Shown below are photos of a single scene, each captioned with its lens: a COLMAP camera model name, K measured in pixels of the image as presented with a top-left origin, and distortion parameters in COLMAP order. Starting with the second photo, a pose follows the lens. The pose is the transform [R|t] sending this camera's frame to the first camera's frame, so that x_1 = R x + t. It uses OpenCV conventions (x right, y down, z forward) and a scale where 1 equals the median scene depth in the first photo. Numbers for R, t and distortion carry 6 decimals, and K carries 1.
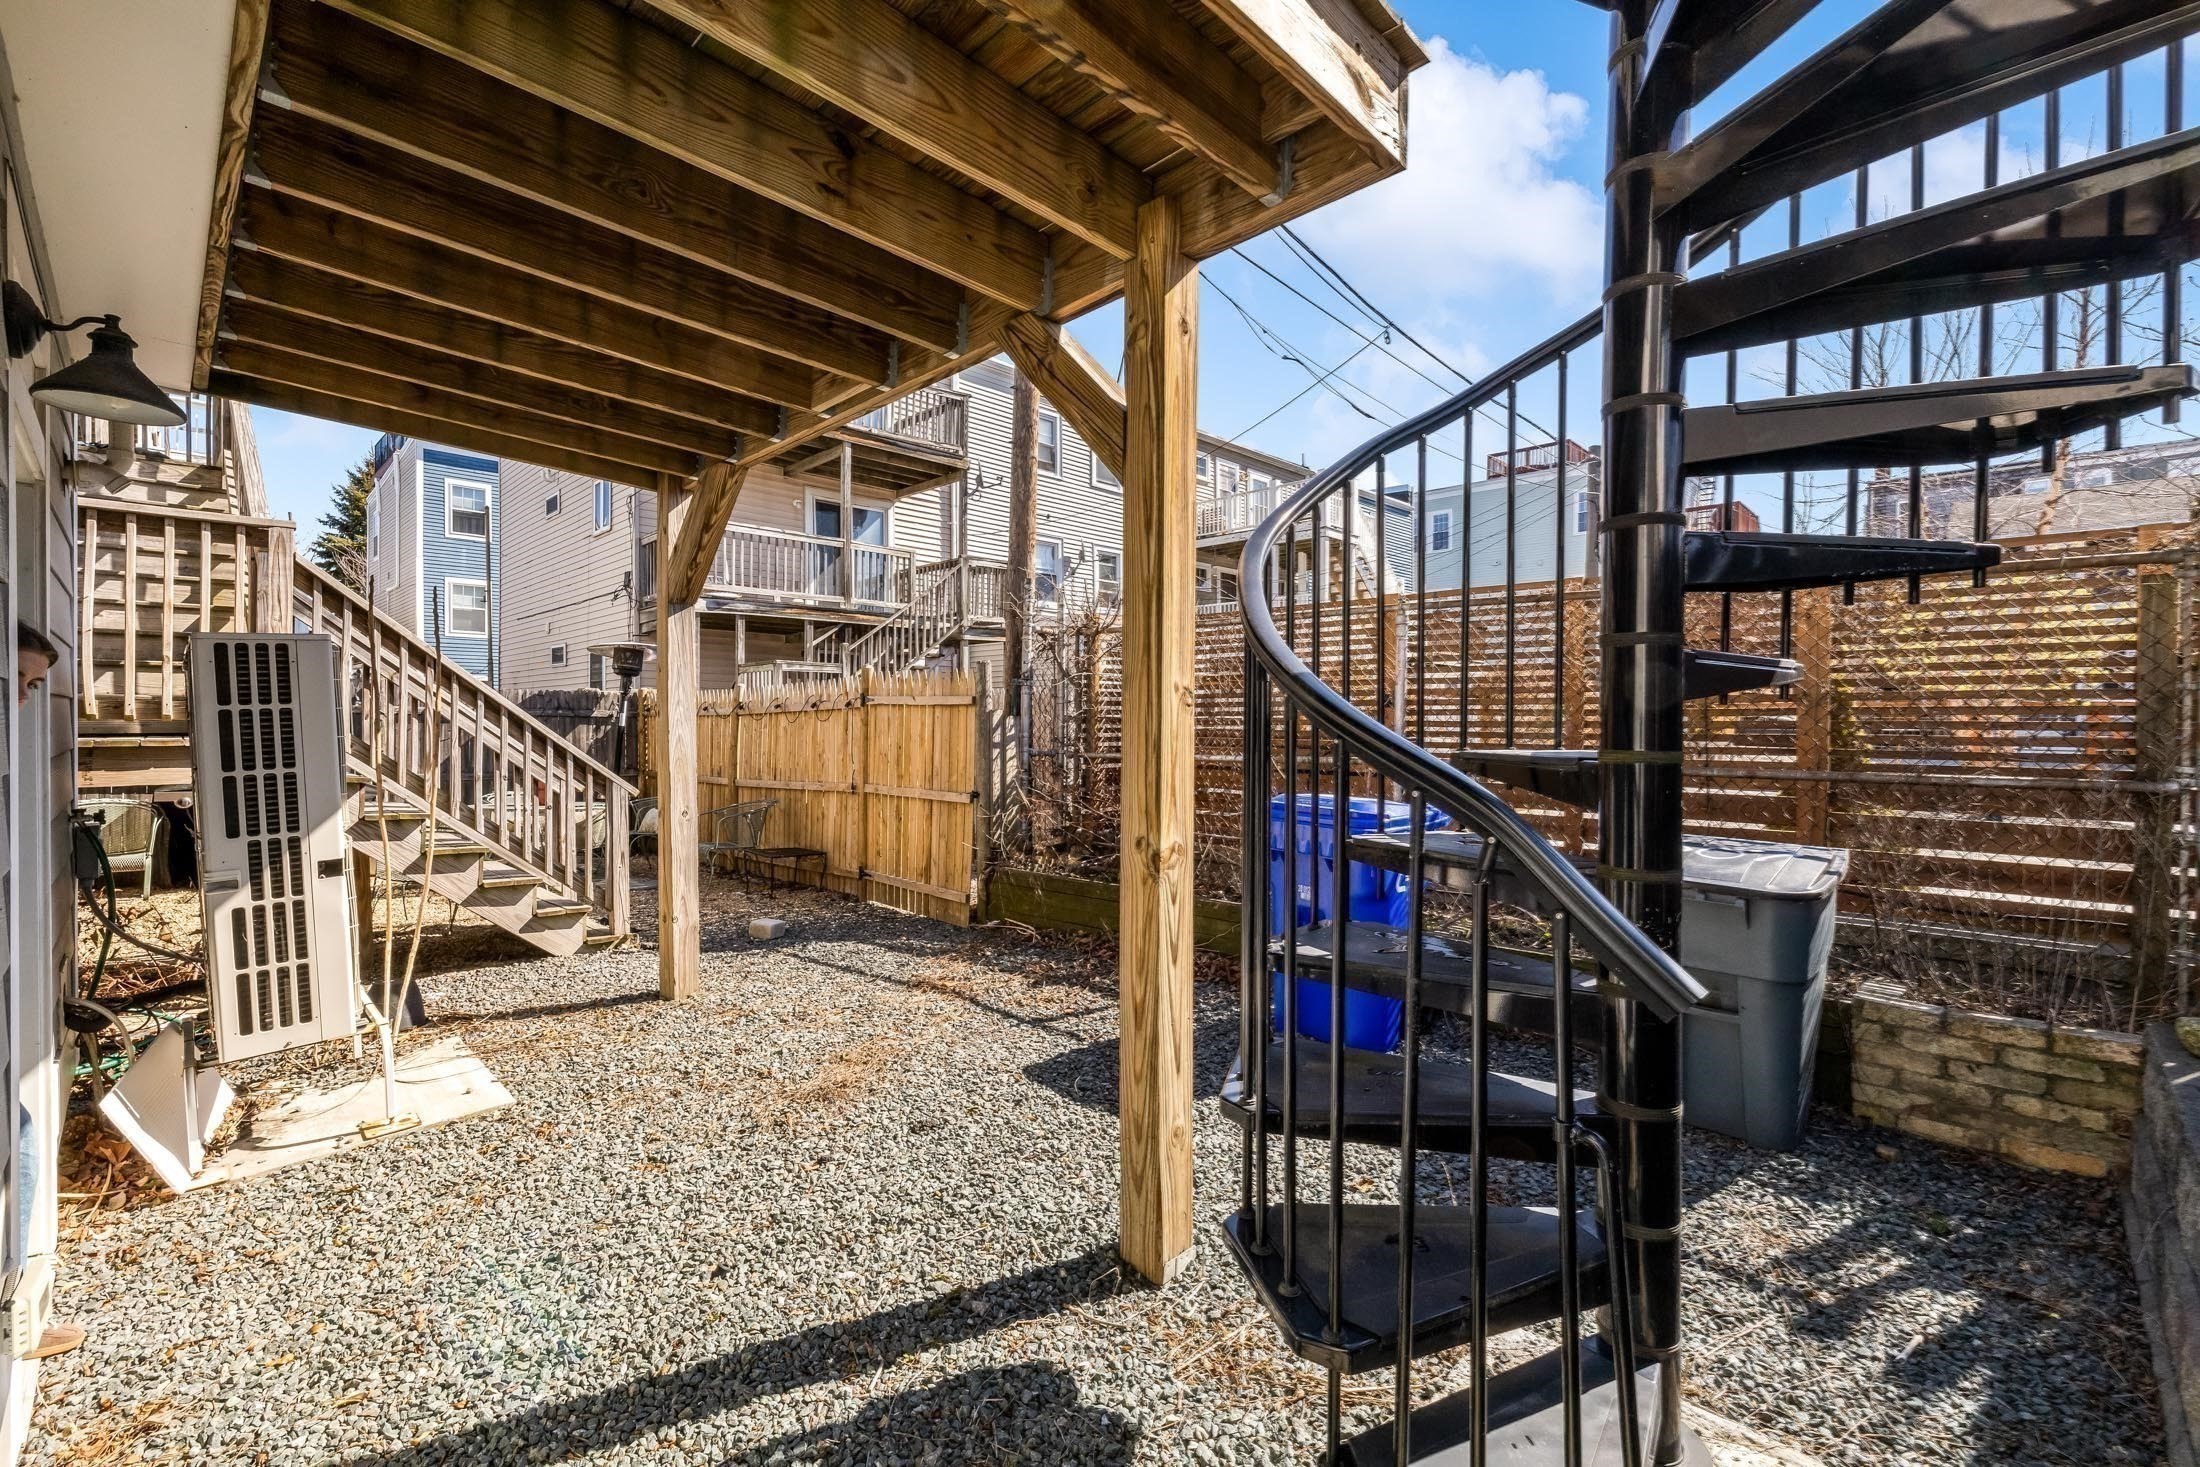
lens RADIAL K [[929.1, 0, 1102.8], [0, 929.1, 722.5], [0, 0, 1]] dist [0.001234, 0.000082]
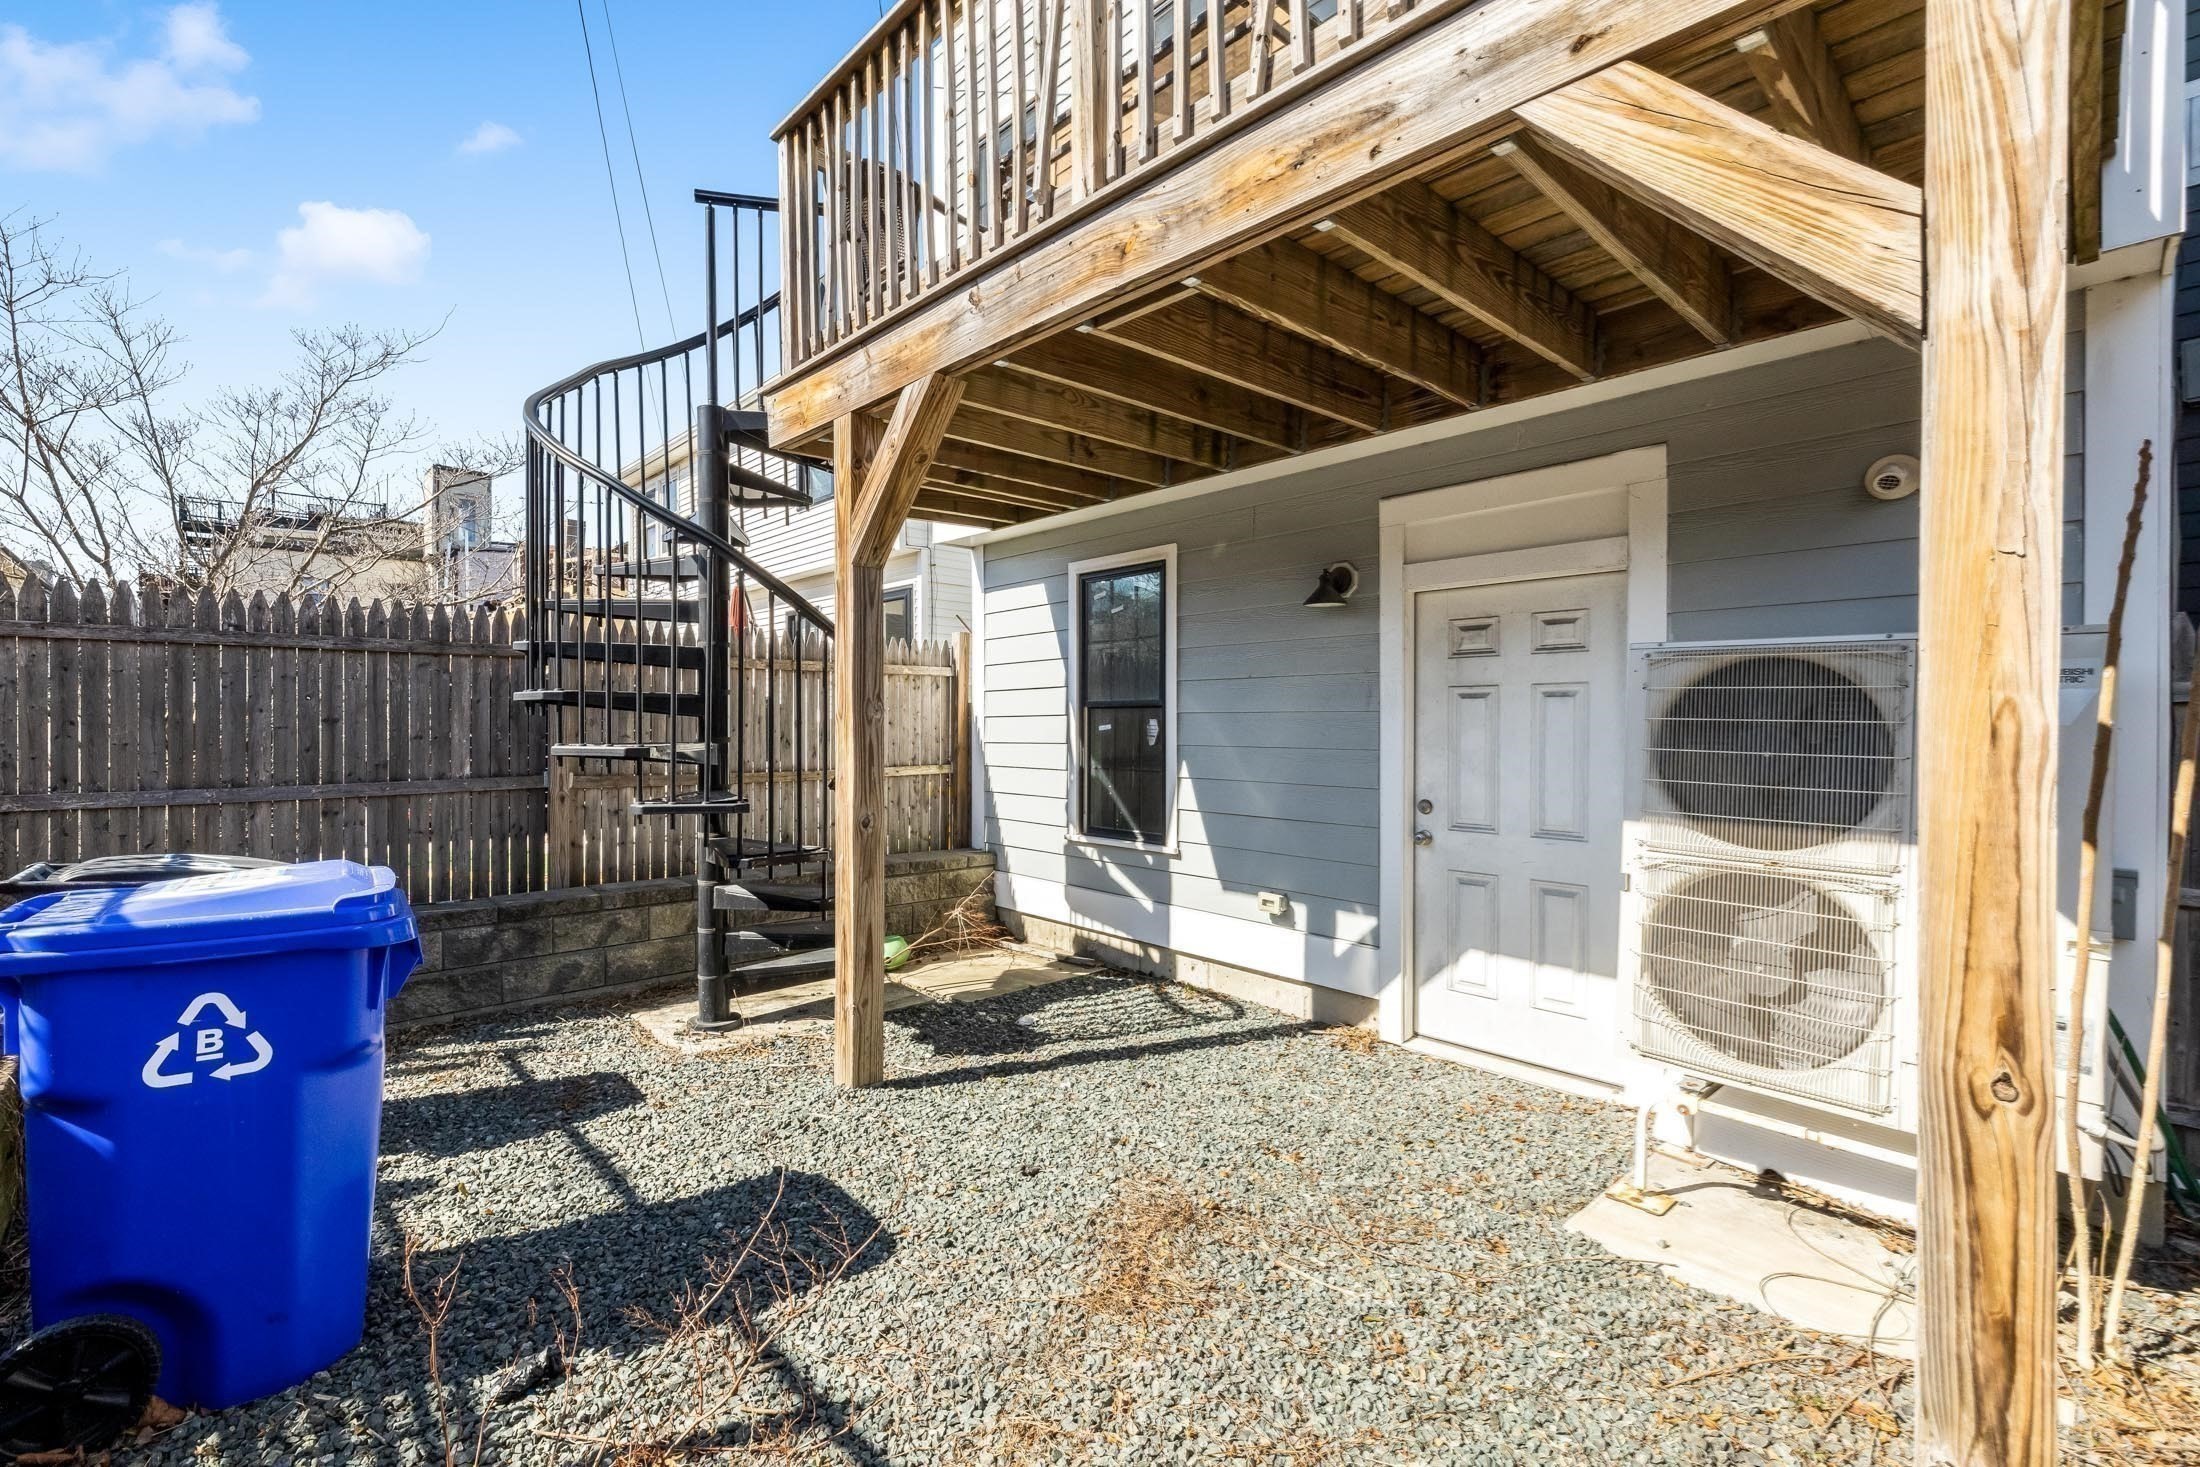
lens RADIAL K [[929.1, 0, 1102.8], [0, 929.1, 722.5], [0, 0, 1]] dist [0.001234, 0.000082]
pose [[-0.999179, -0.003936, 0.040328, -0.350462], [-0.003417, 0.999911, 0.012924, -0.024562], [-0.040375, 0.012776, -0.999103, 2.217204]]
